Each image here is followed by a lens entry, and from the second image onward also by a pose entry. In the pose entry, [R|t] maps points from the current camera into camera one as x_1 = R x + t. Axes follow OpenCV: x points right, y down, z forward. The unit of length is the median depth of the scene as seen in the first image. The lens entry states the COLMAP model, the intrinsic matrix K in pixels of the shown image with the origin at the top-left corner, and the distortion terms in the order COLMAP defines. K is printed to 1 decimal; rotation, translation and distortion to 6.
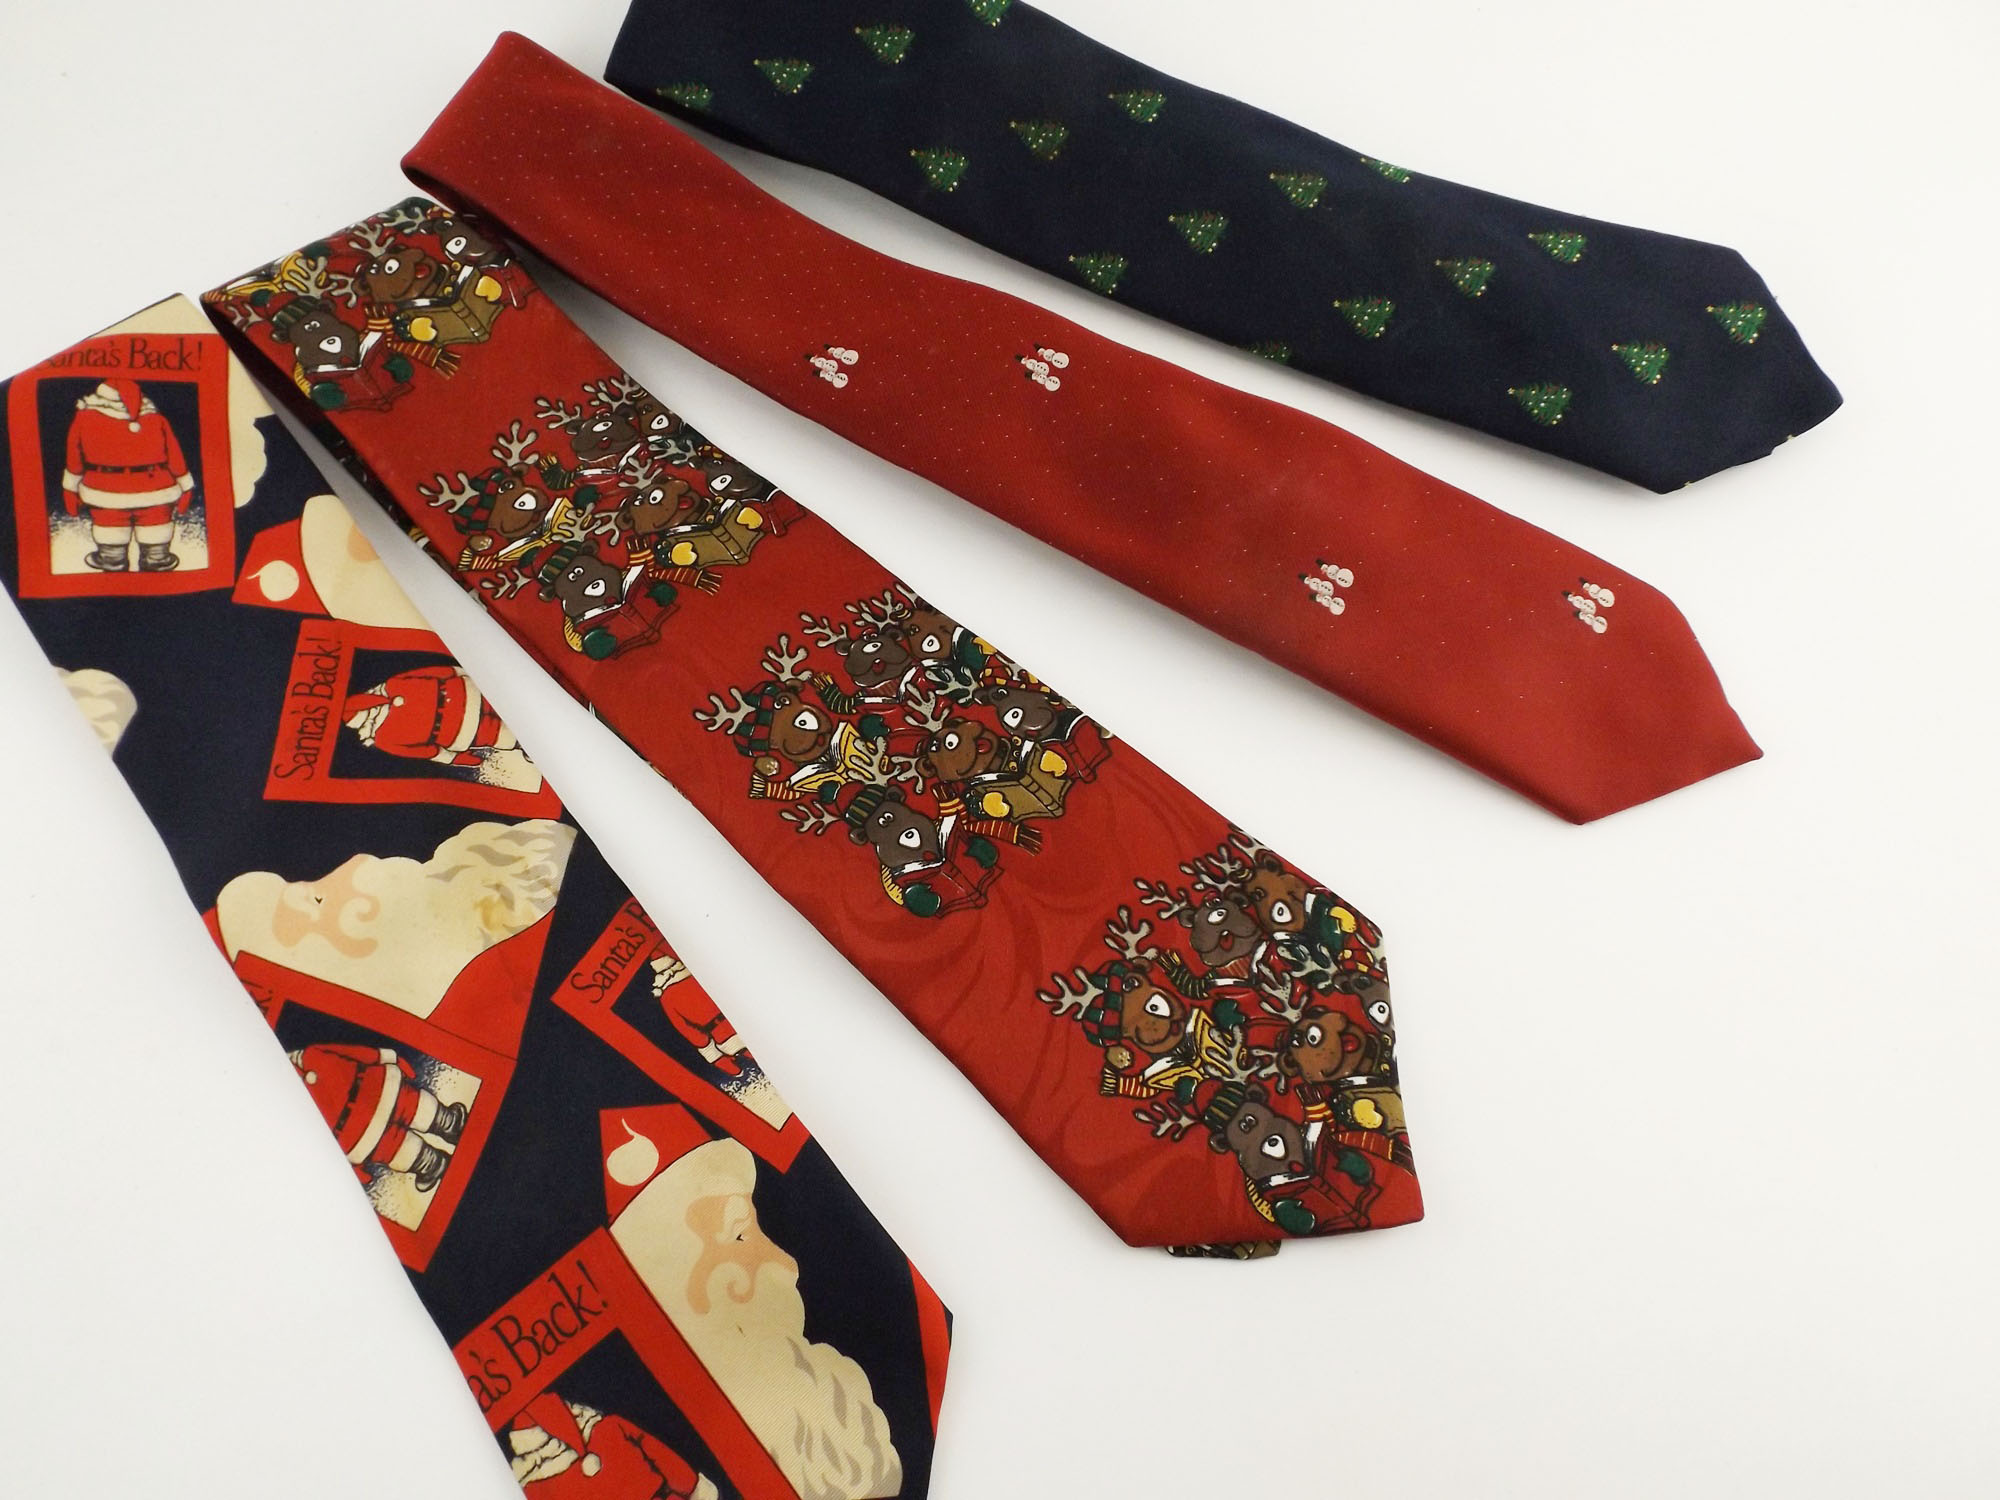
lens RADIAL K [[1406.5, 0, 1011.8], [0, 1406.5, 743.5], [0, 0, 1]] dist [0.019930, -0.003571]
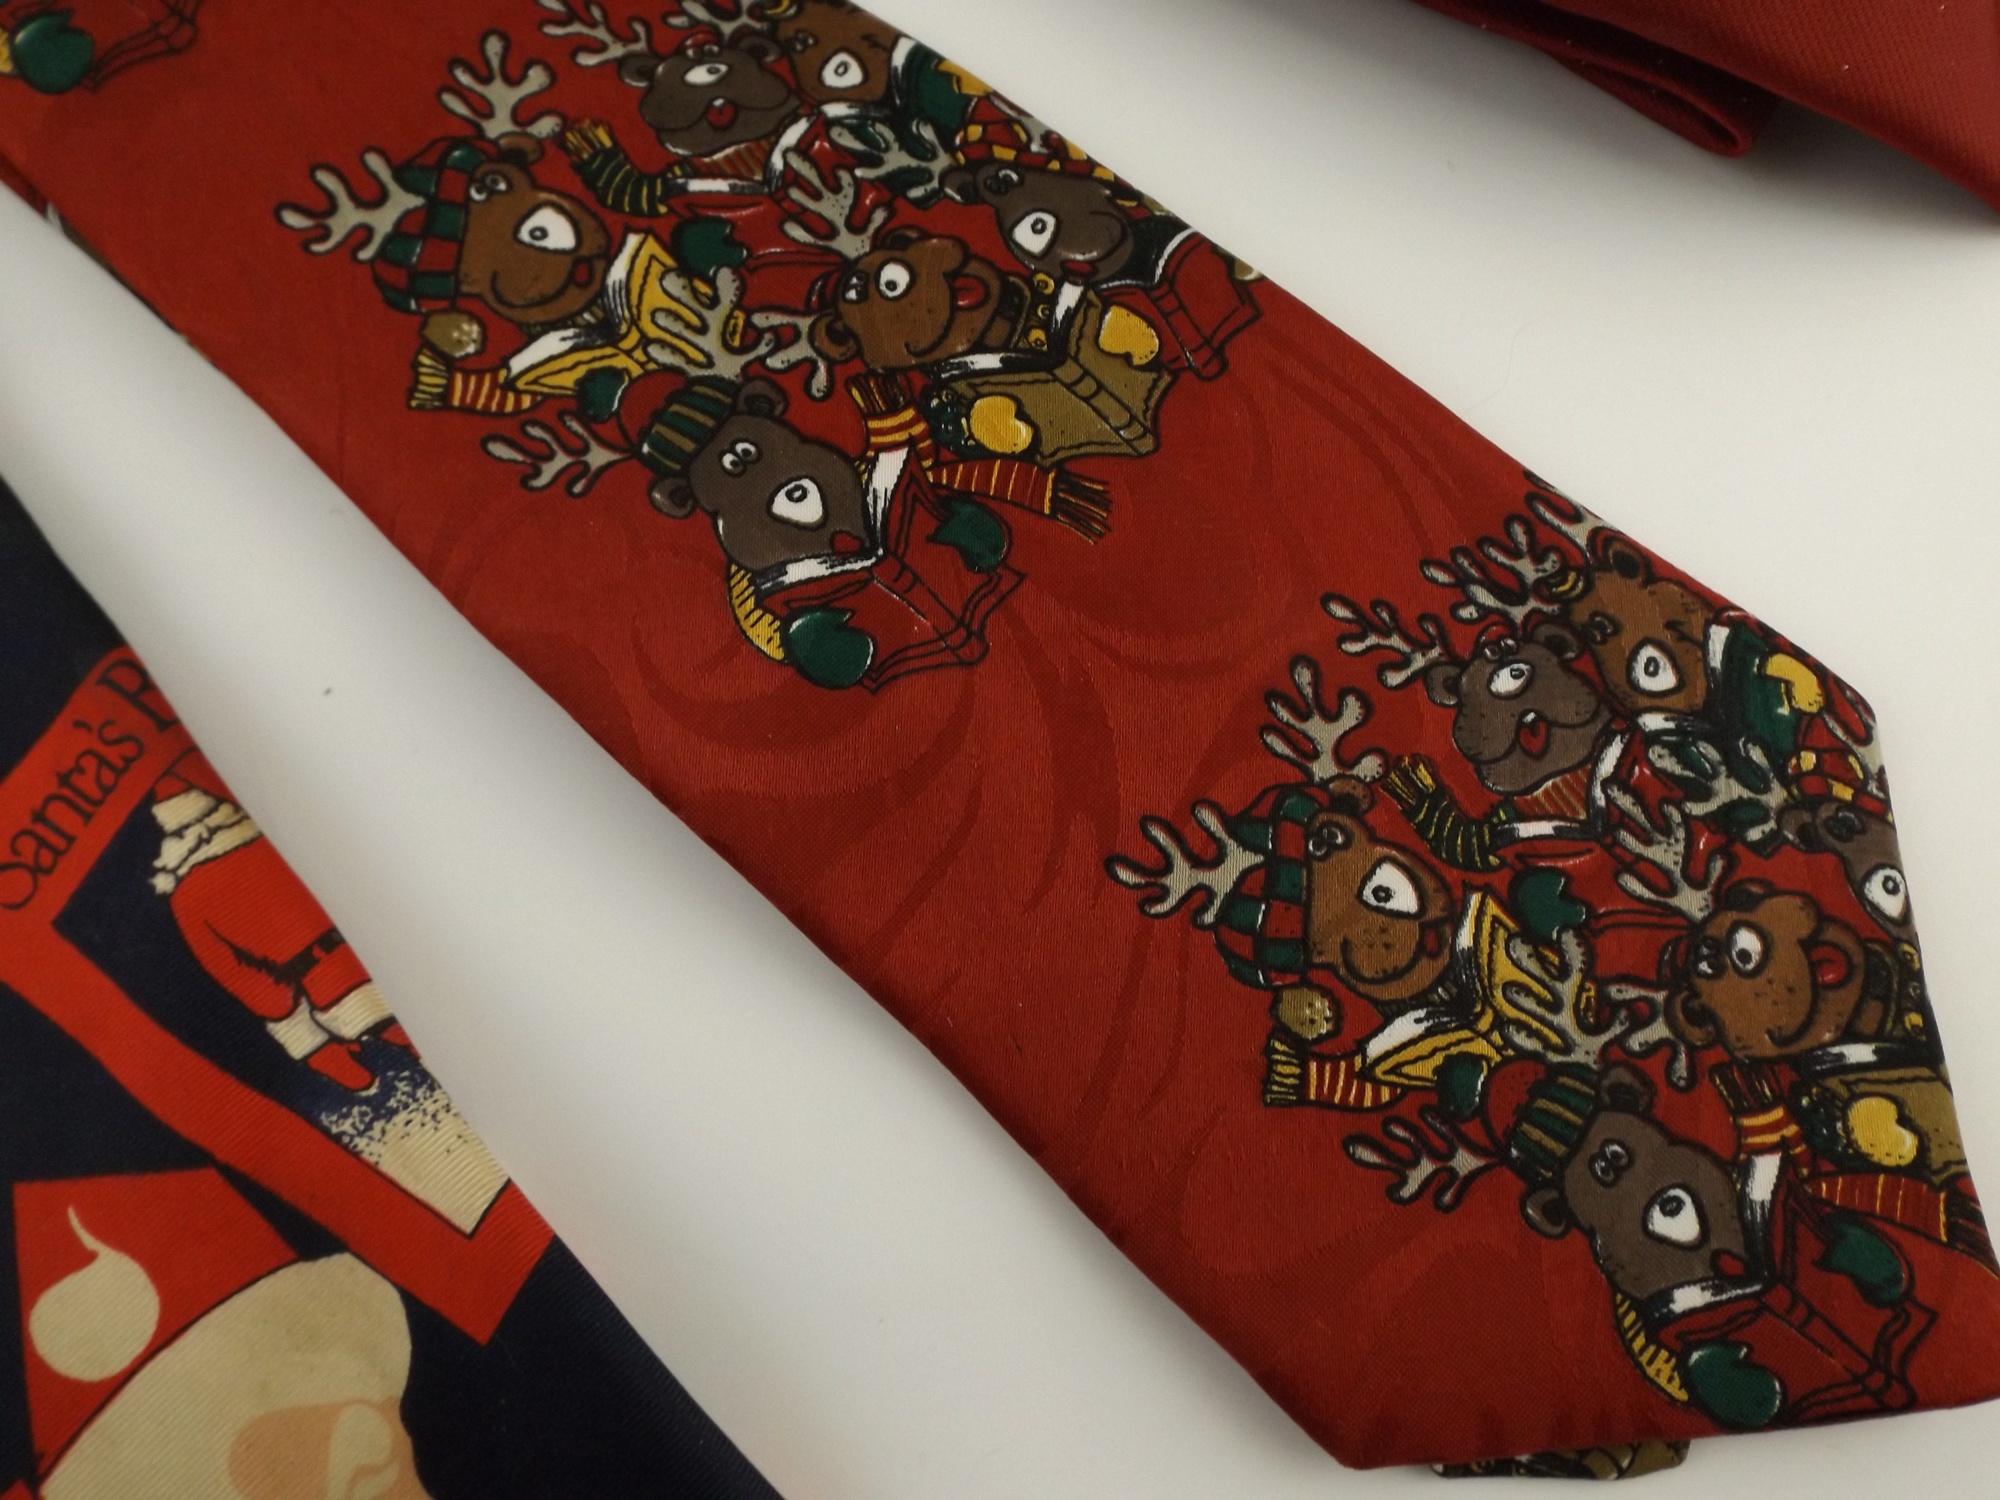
lens RADIAL K [[1406.5, 0, 997.0], [0, 1406.5, 757.9], [0, 0, 1]] dist [0.019930, -0.003571]
pose [[0.999681, -0.012419, 0.022012, -0.023747], [0.008539, 0.985695, 0.168325, 0.073203], [-0.023787, -0.168083, 0.985486, 0.579406]]
